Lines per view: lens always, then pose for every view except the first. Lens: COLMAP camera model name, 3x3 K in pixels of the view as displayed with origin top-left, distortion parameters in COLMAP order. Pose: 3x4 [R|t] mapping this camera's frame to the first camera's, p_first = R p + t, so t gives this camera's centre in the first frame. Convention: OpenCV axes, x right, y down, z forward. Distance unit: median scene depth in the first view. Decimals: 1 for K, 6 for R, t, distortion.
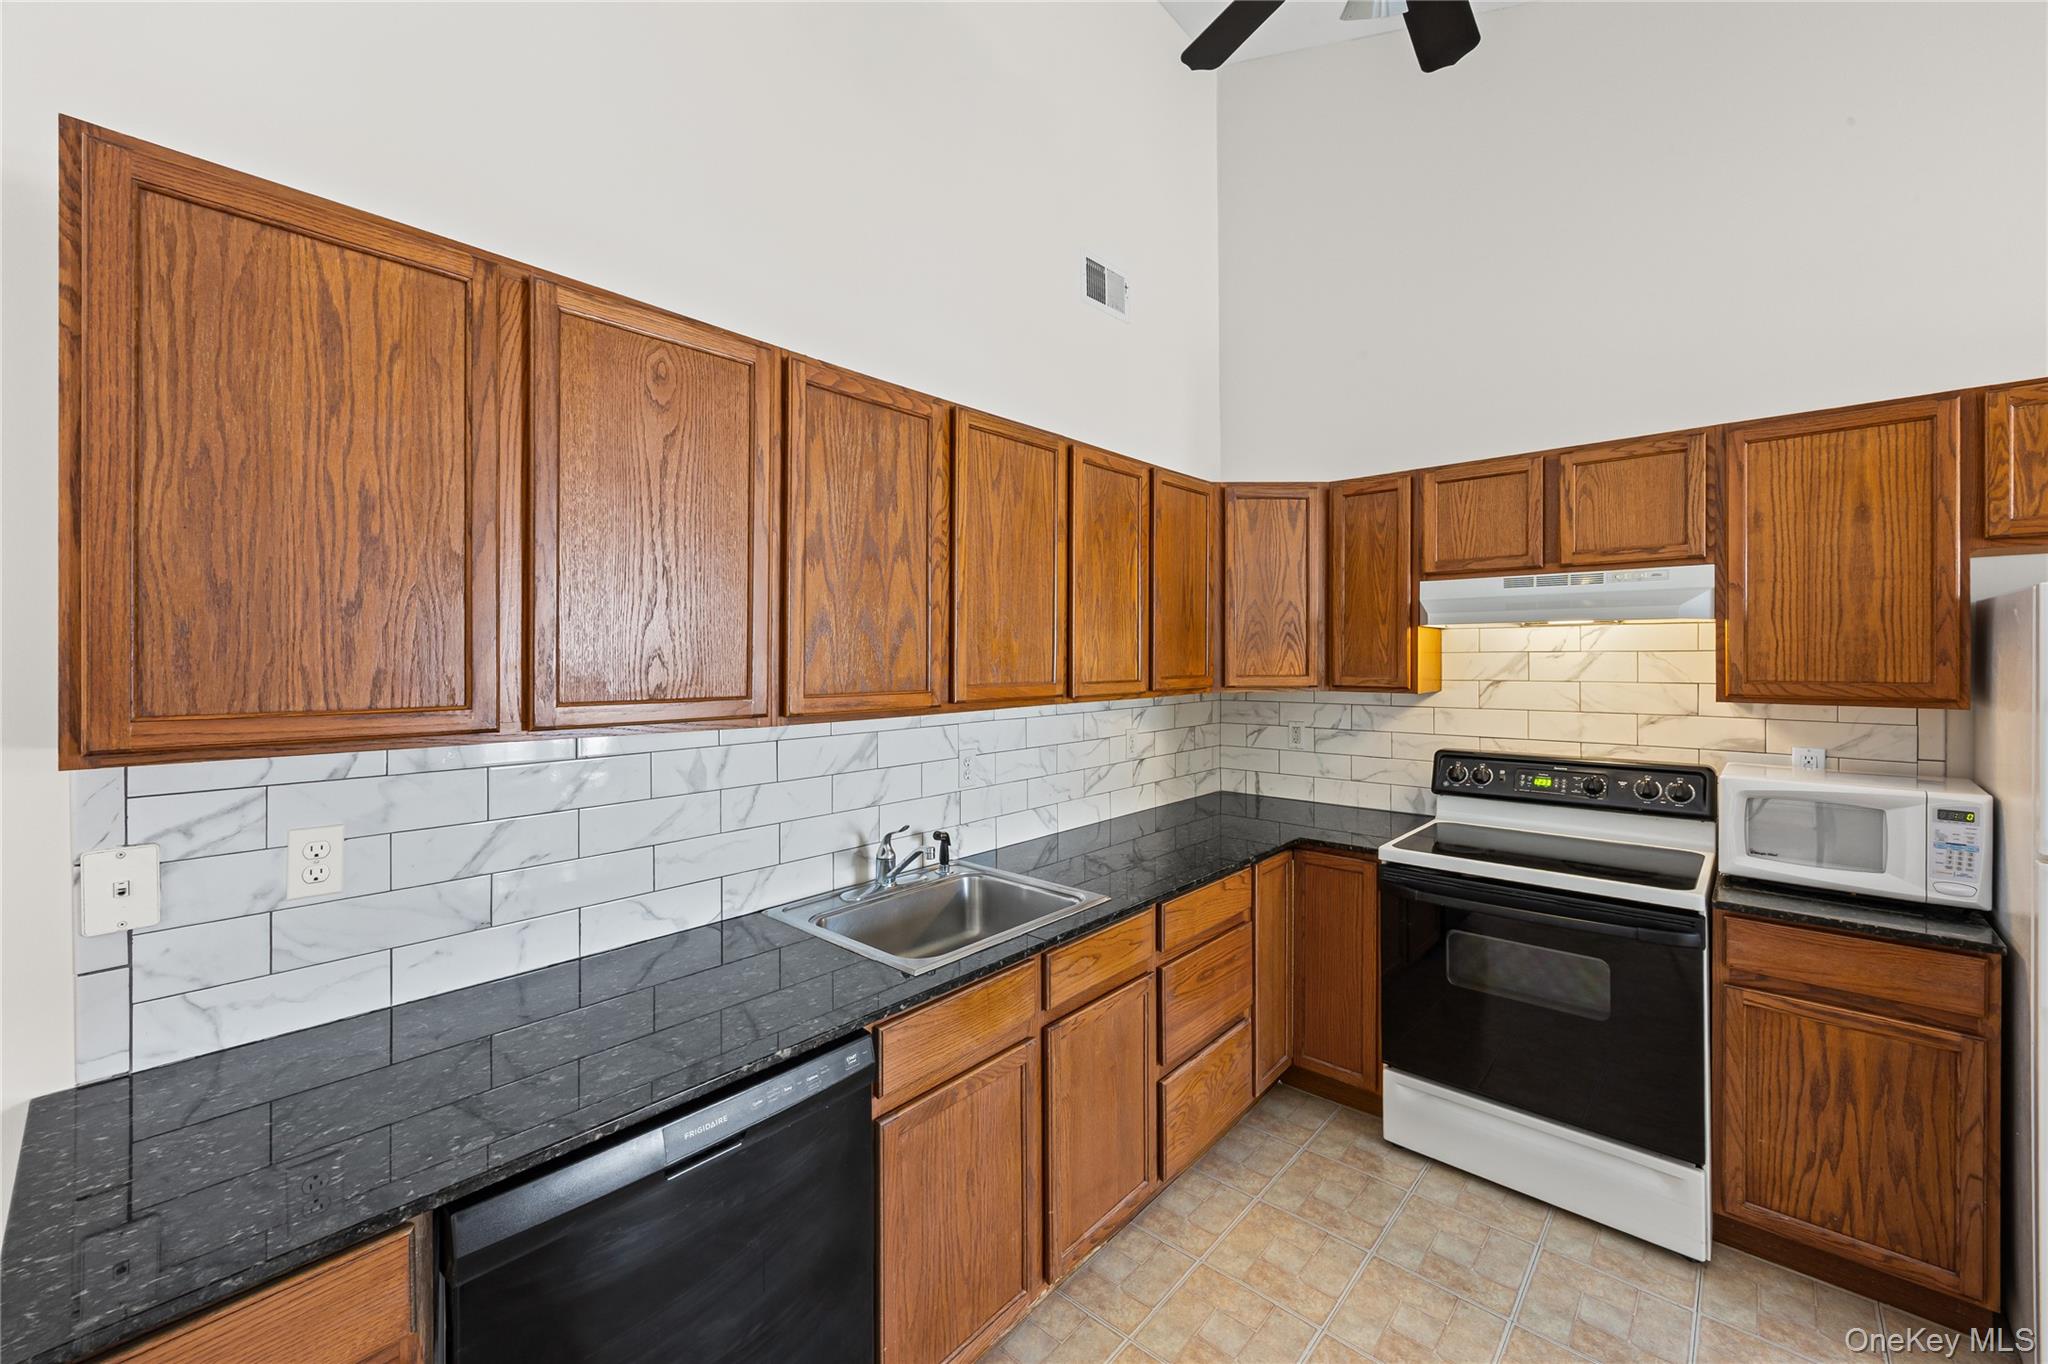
lens RADIAL K [[813.2, 0, 1018.5], [0, 813.2, 655.9], [0, 0, 1]] dist [0.001730, 0.000212]
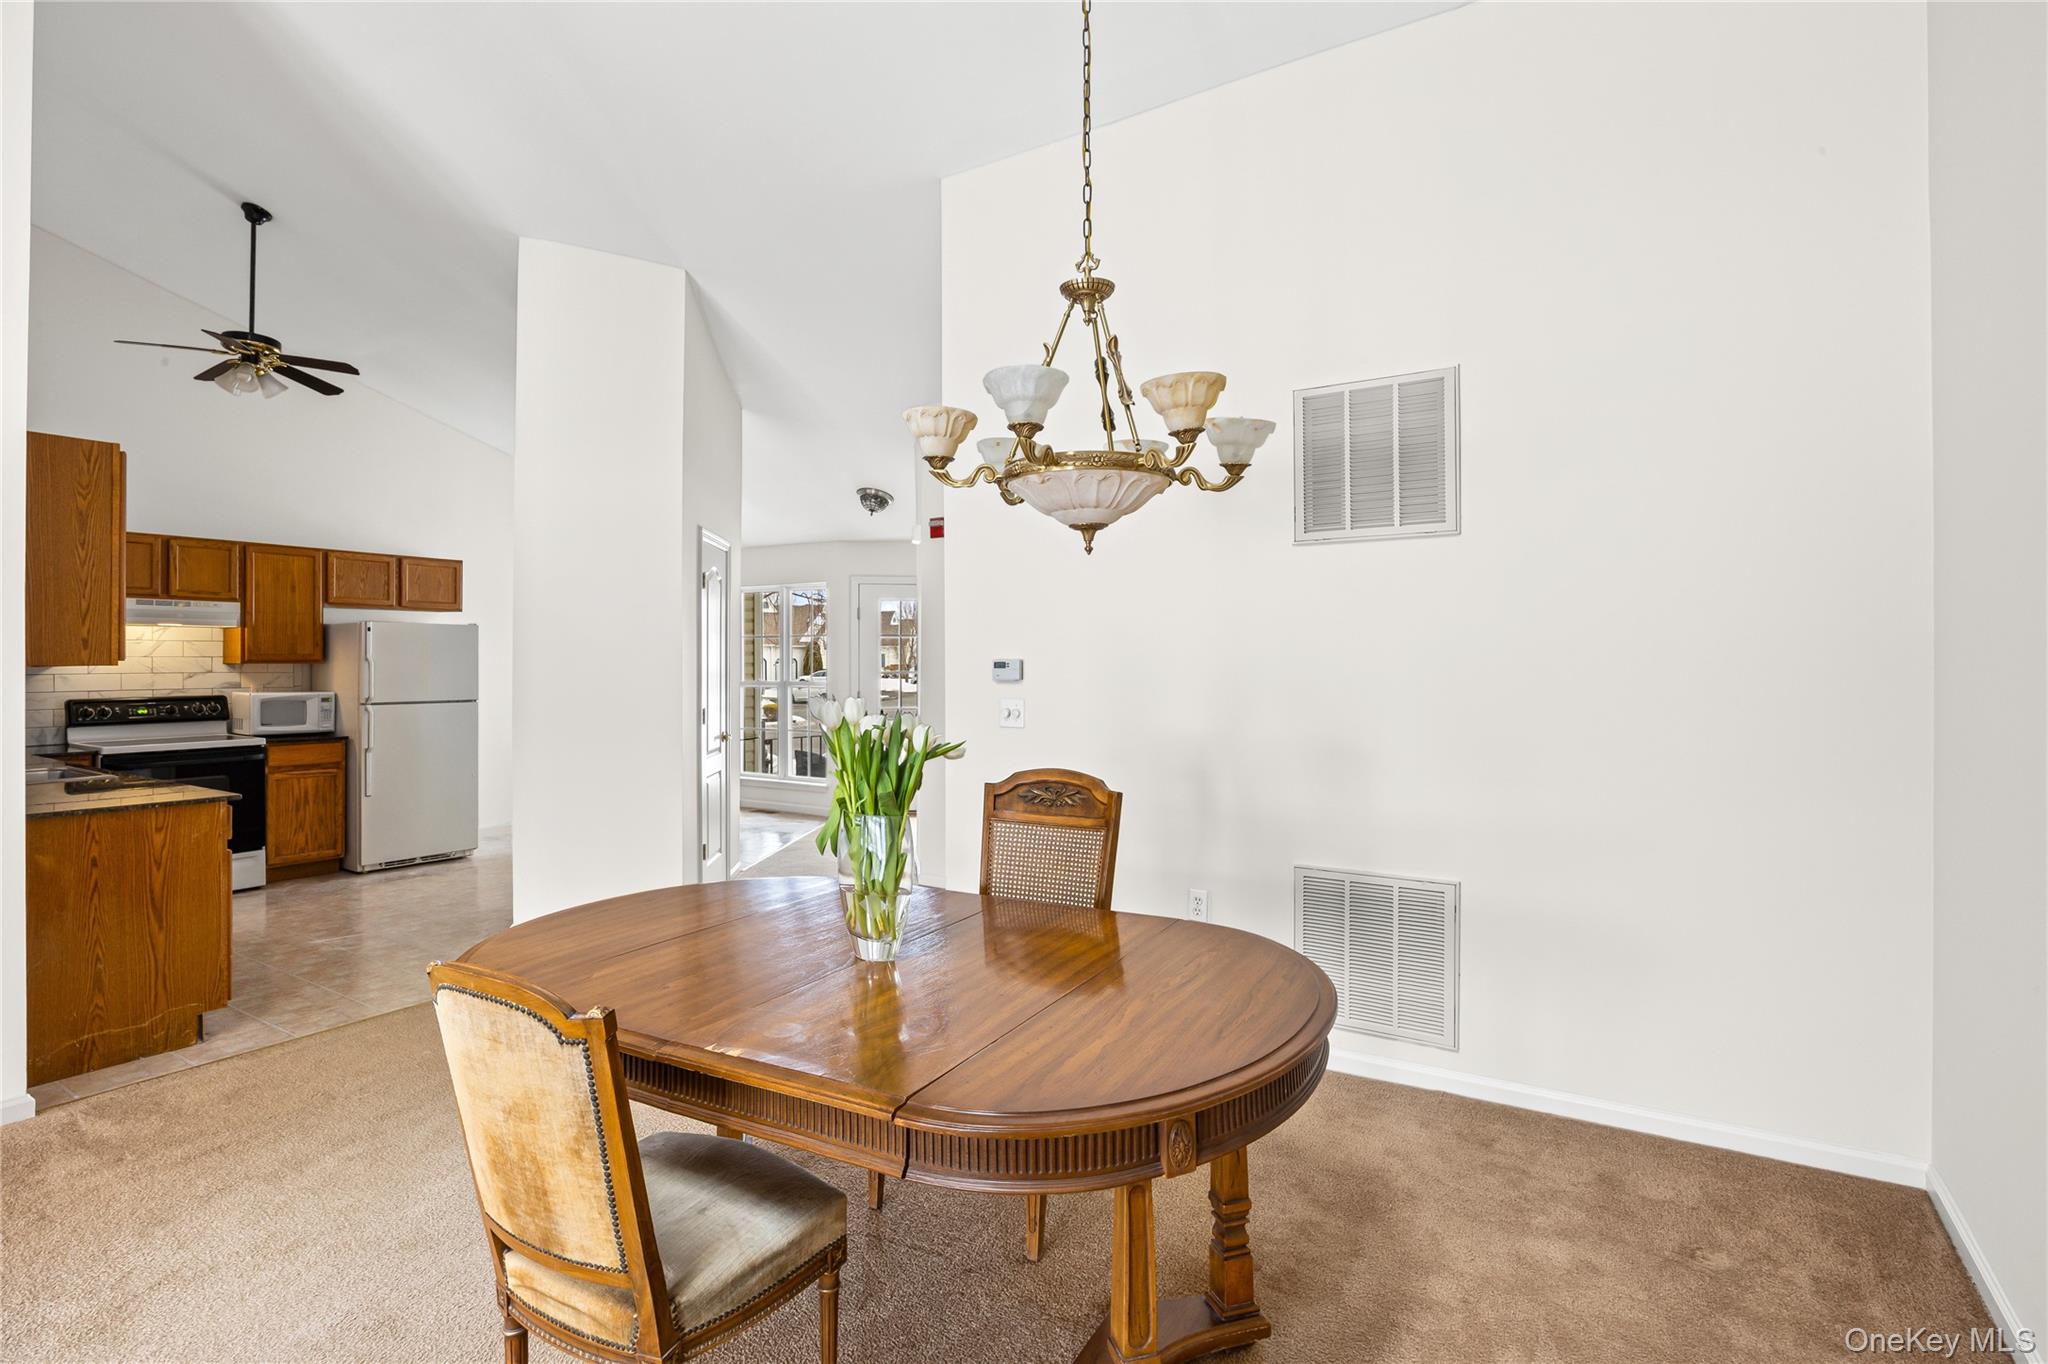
lens RADIAL K [[1006.9, 0, 1015.5], [0, 1006.9, 660.7], [0, 0, 1]] dist [-0.002608, 0.000150]
pose [[-0.165006, 0.002165, 0.986290, -2.174013], [0.000505, 0.999998, -0.002111, 0.054024], [-0.986292, 0.000149, -0.165007, -0.639878]]
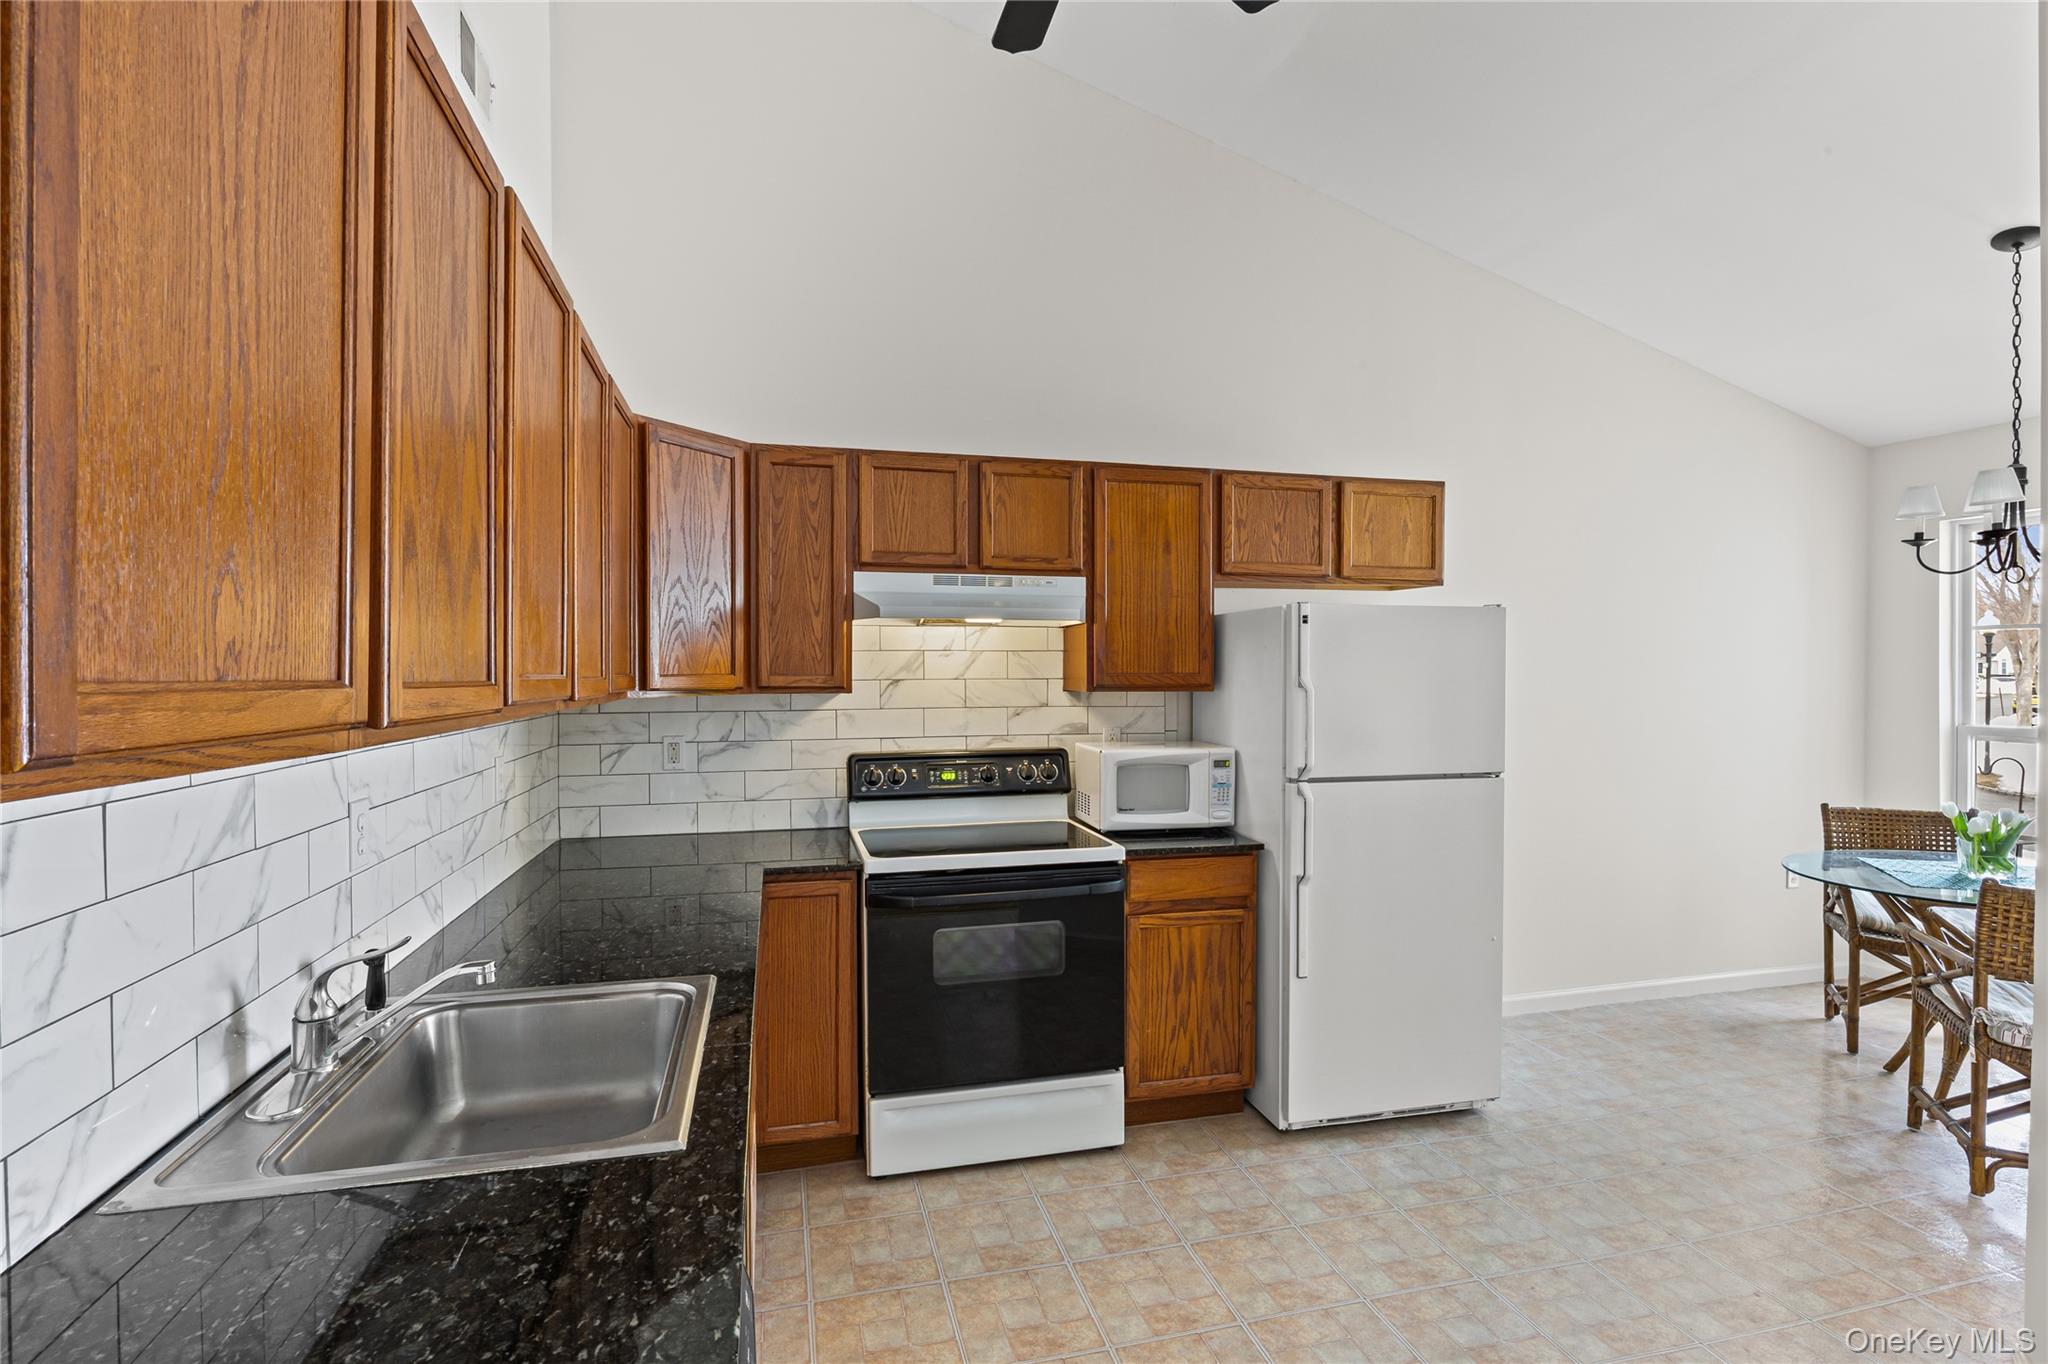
lens RADIAL K [[987.5, 0, 1019.0], [0, 987.5, 692.2], [0, 0, 1]] dist [-0.000371, 0.000544]
pose [[0.546536, -0.013298, 0.837330, -0.406590], [0.000479, 0.999879, 0.015566, 0.033225], [-0.837435, -0.008107, 0.546476, 0.274477]]
